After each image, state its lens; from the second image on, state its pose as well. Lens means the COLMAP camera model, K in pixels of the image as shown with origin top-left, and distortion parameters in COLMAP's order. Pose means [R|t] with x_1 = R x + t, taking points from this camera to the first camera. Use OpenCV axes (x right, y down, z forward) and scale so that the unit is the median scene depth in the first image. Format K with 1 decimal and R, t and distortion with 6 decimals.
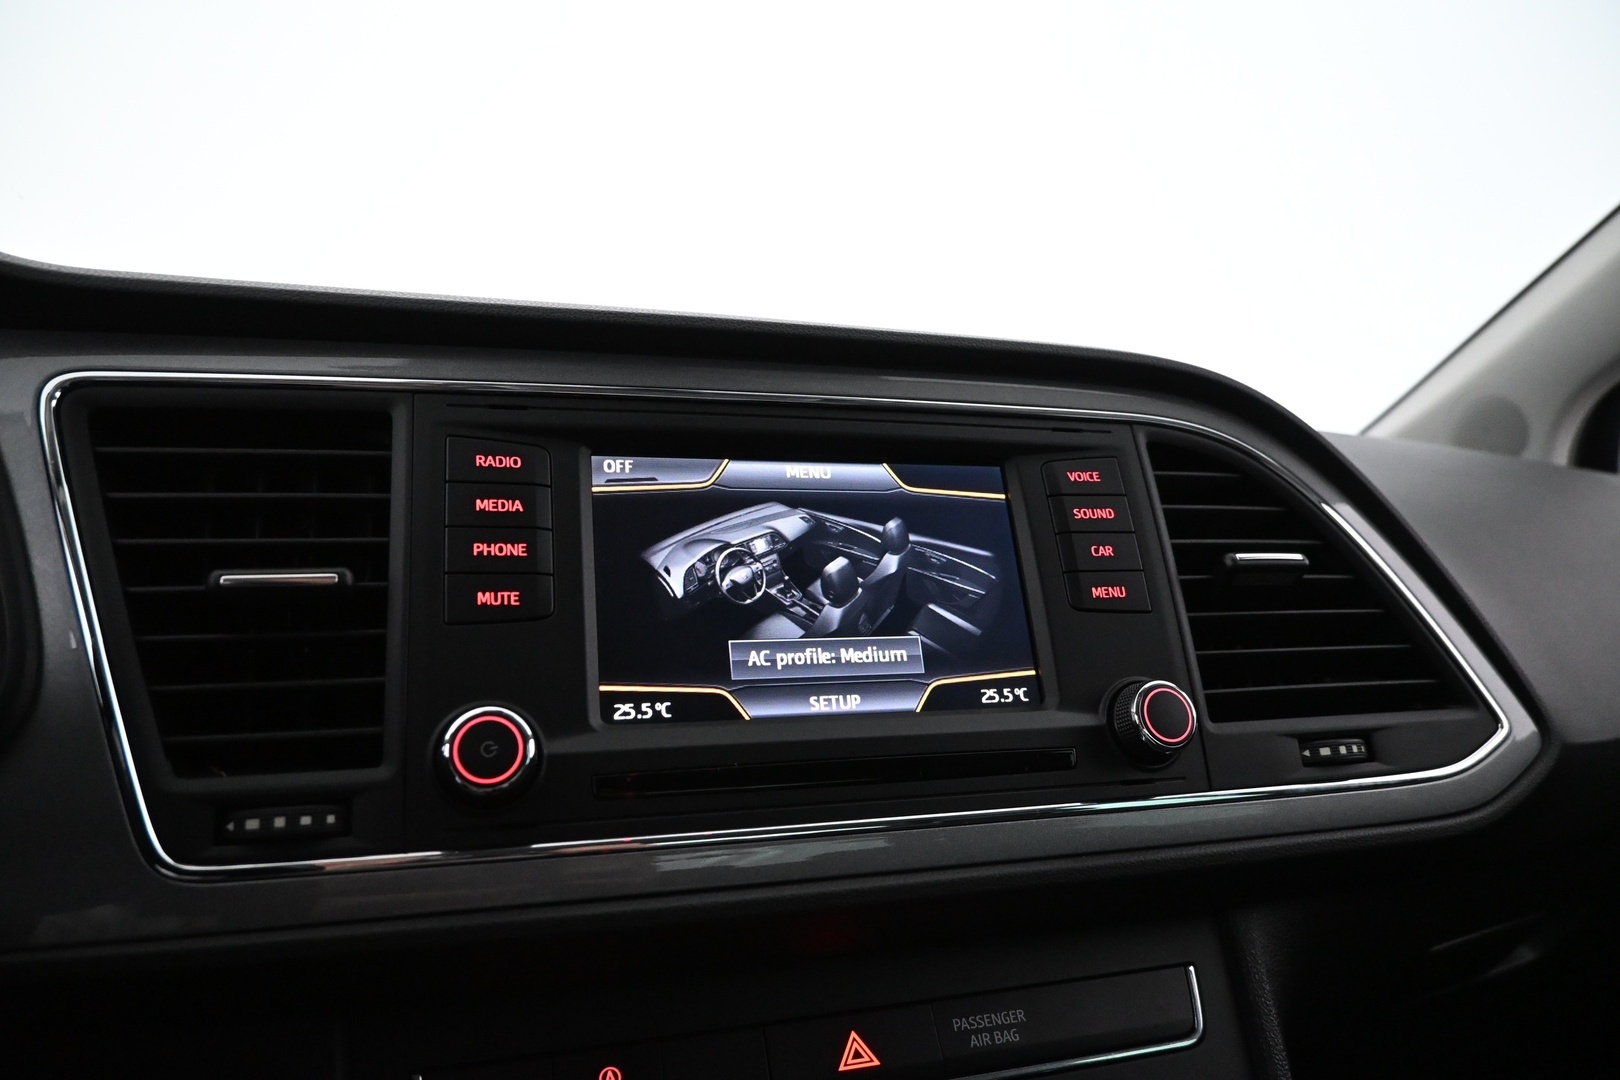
lens RADIAL K [[1095.6, 0, 802.9], [0, 1095.6, 537.0], [0, 0, 1]] dist [-0.003761, -0.005225]
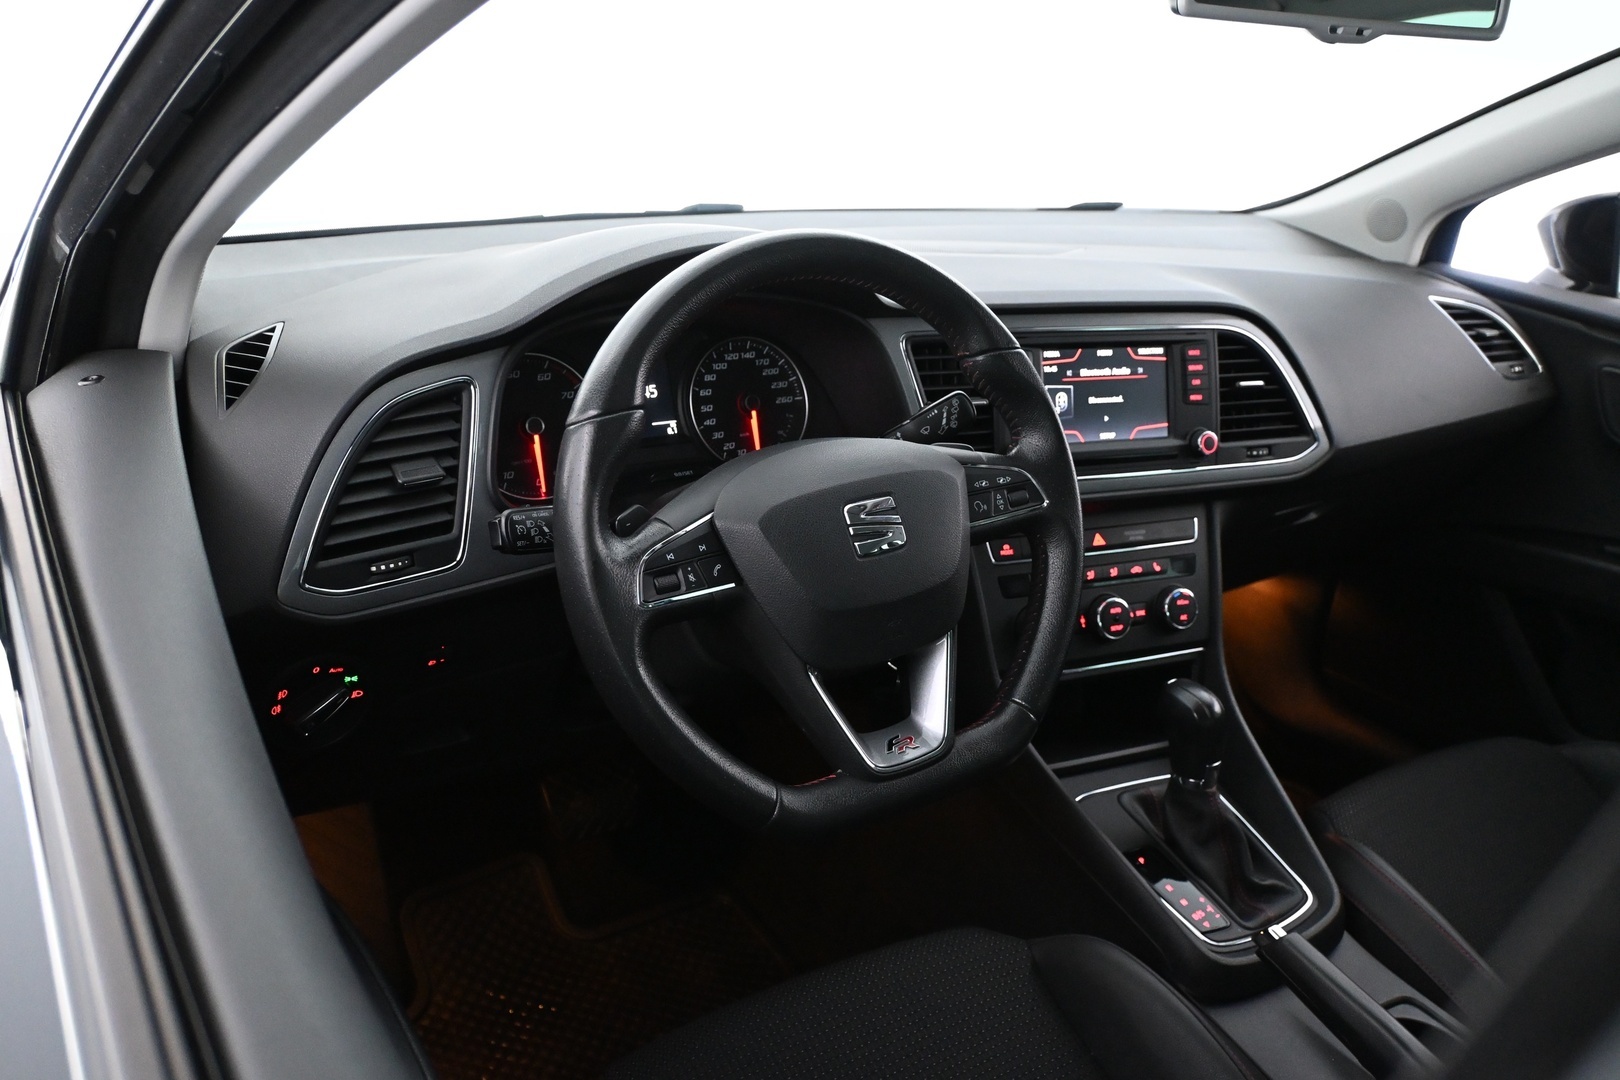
lens RADIAL K [[1305.7, 0, 802.3], [0, 1305.7, 527.6], [0, 0, 1]] dist [-0.009549, 0.014703]
pose [[0.990319, 0.040595, 0.132740, -1.270311], [-0.091333, 0.910676, 0.402898, -0.991376], [-0.104527, -0.411122, 0.905568, -2.283982]]
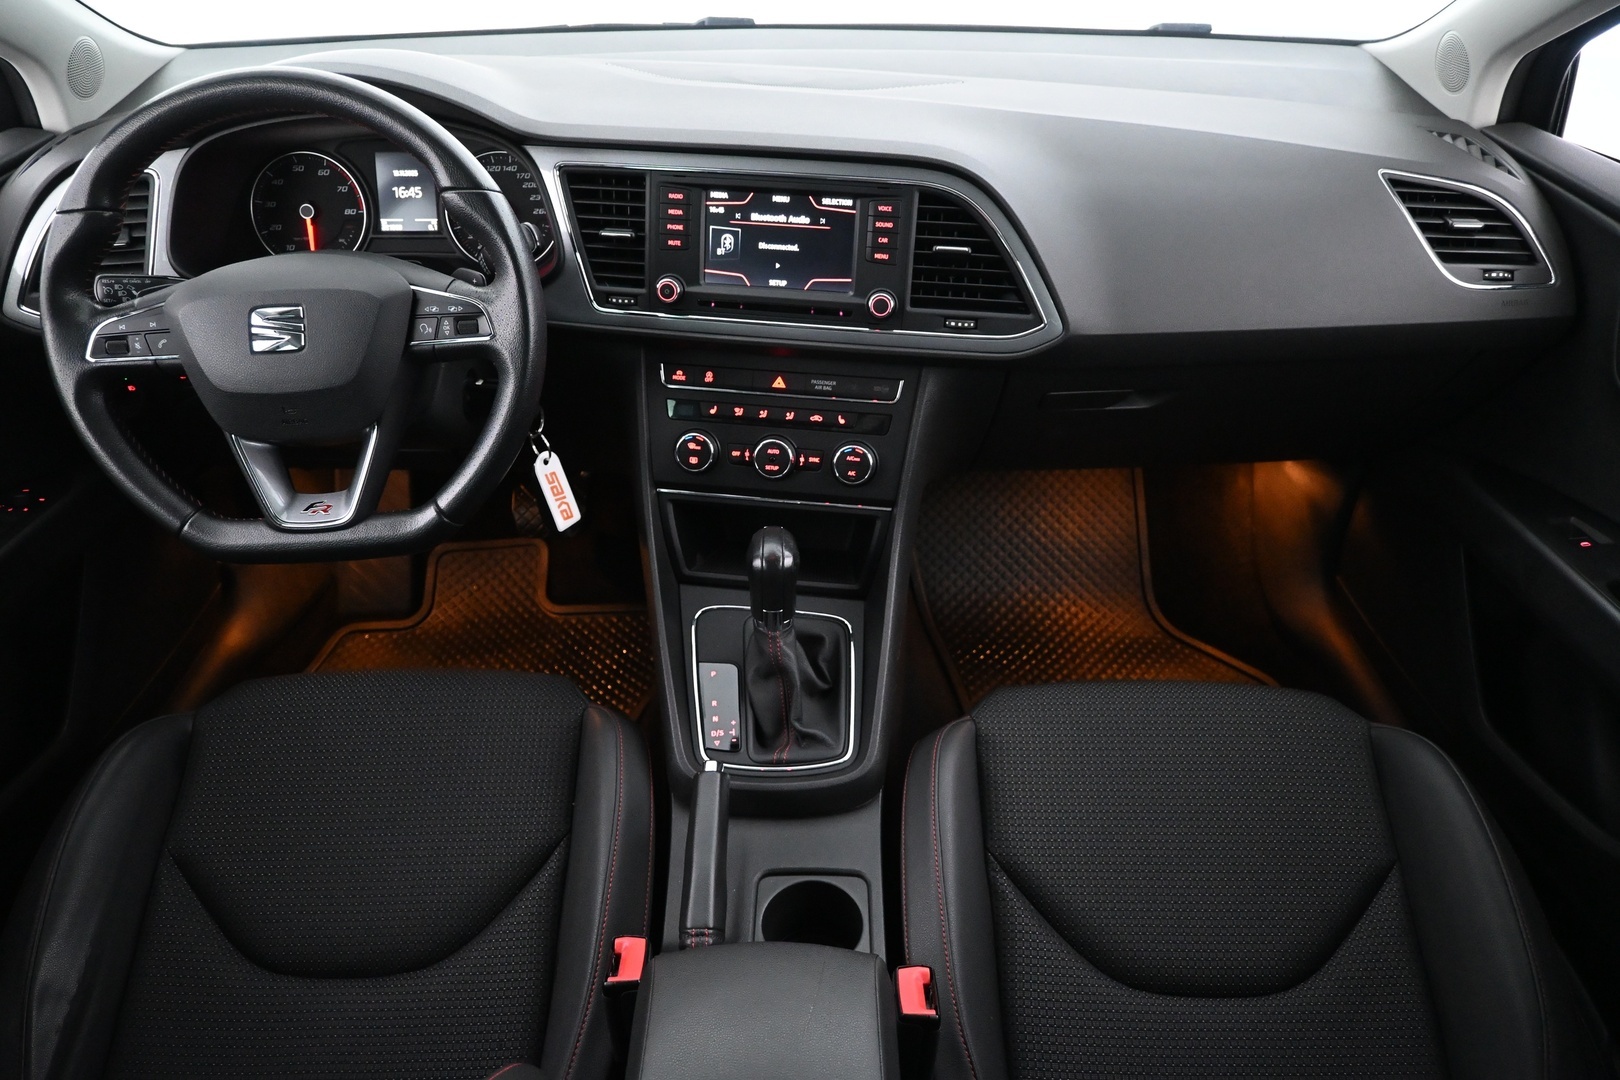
lens RADIAL K [[1095.6, 0, 811.5], [0, 1095.6, 540.2], [0, 0, 1]] dist [-0.003761, -0.005225]
pose [[0.901682, 0.268714, -0.338765, 1.356702], [0.000008, 0.783444, 0.621463, -1.202548], [0.432400, -0.560365, 0.706415, -1.560783]]
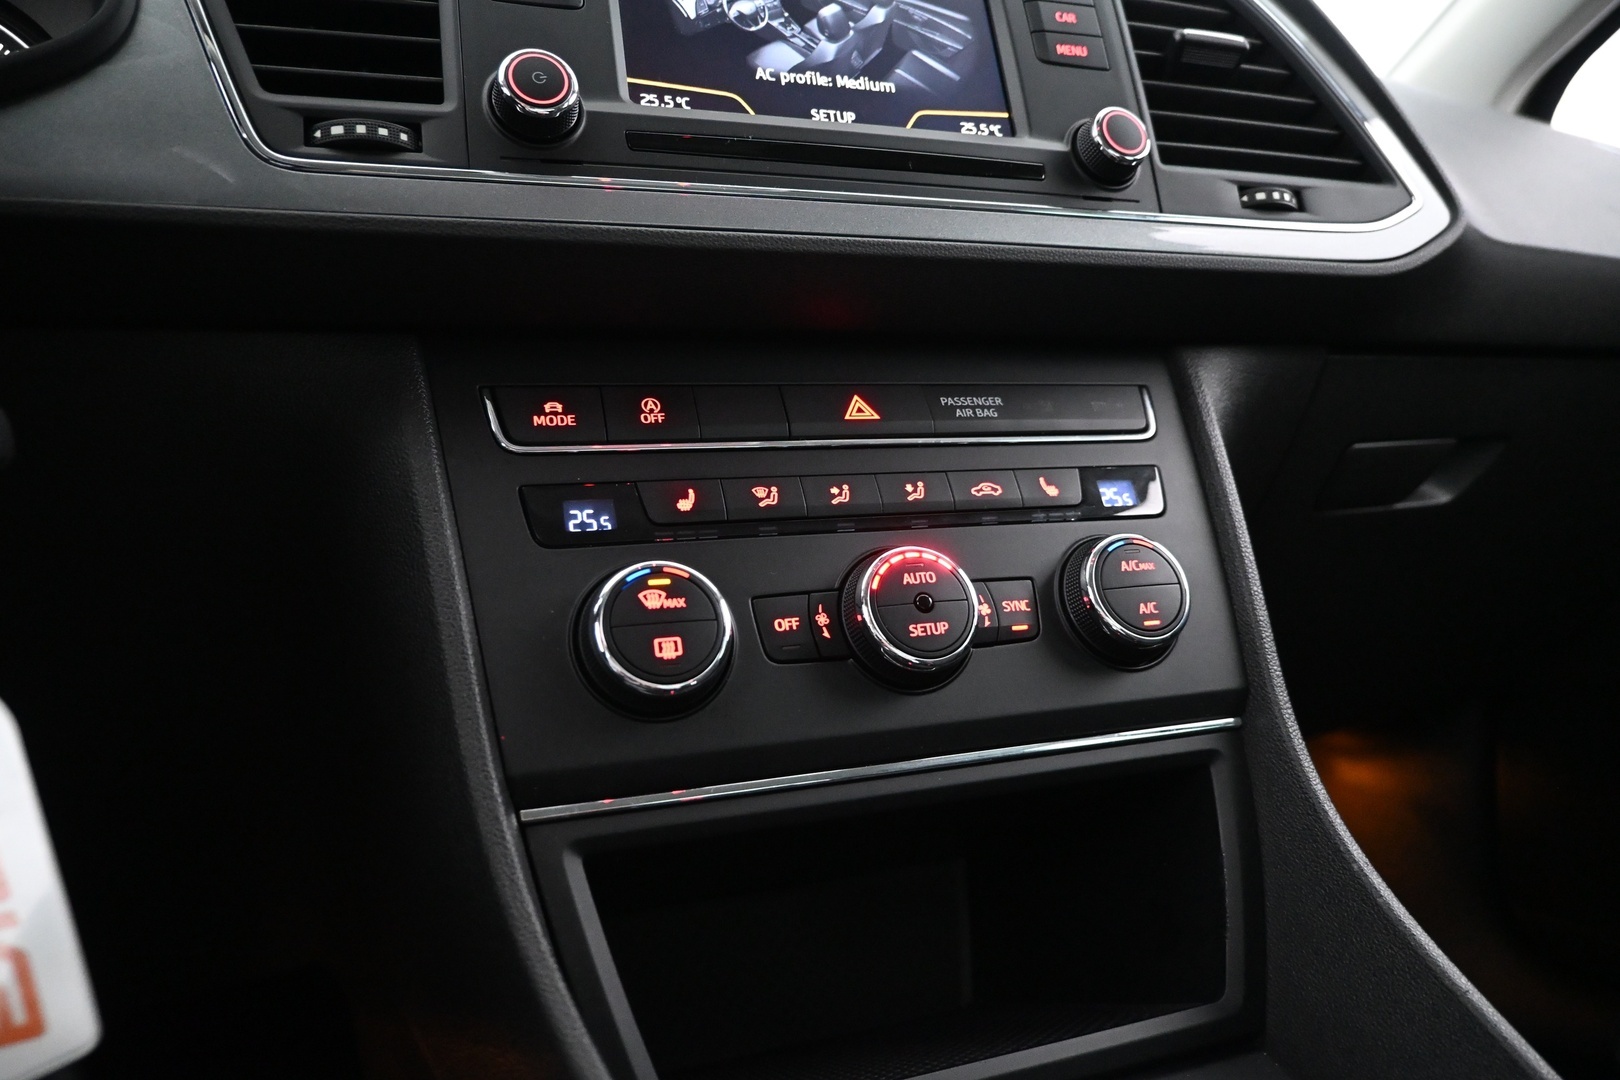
lens RADIAL K [[1095.6, 0, 803.1], [0, 1095.6, 539.3], [0, 0, 1]] dist [-0.003761, -0.005225]
pose [[0.999026, -0.028025, 0.034094, -0.051685], [0.024957, 0.995870, 0.087293, 0.479918], [-0.036400, -0.086357, 0.995599, -0.160439]]
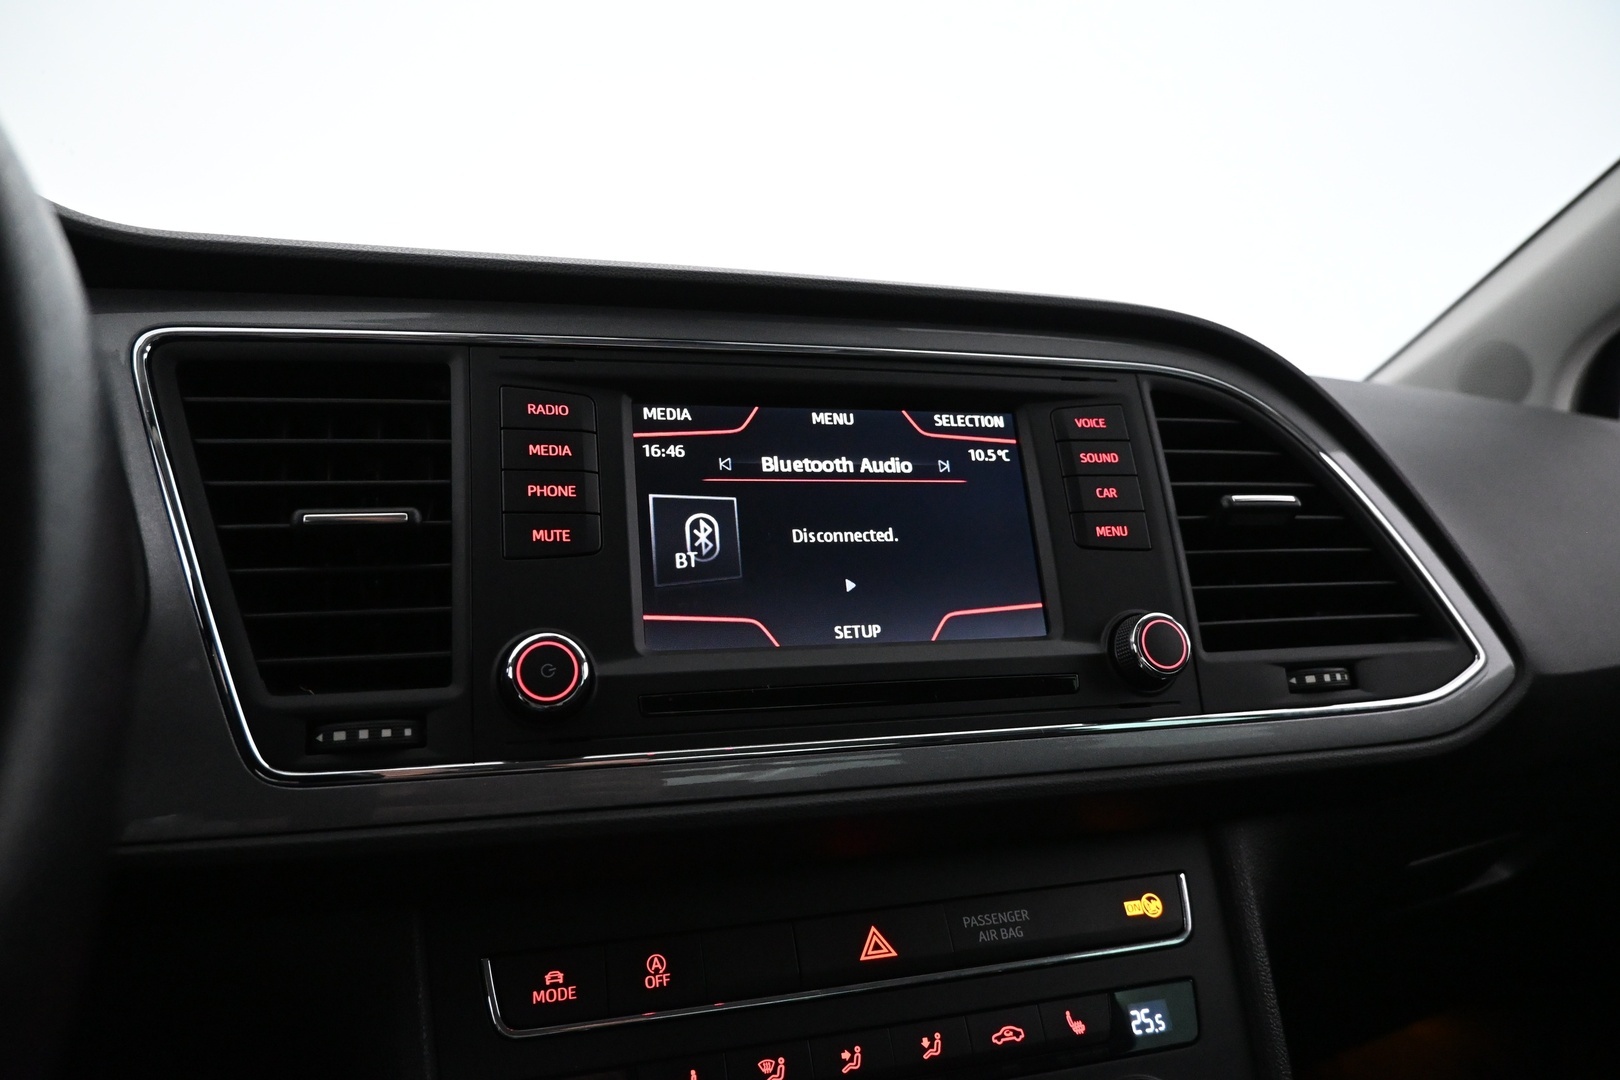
lens RADIAL K [[1095.6, 0, 802.2], [0, 1095.6, 542.1], [0, 0, 1]] dist [-0.003761, -0.005225]
pose [[0.999945, 0.001170, -0.010381, -0.014280], [-0.000596, 0.998479, 0.055135, 0.001916], [0.010430, -0.055126, 0.998425, -0.082677]]
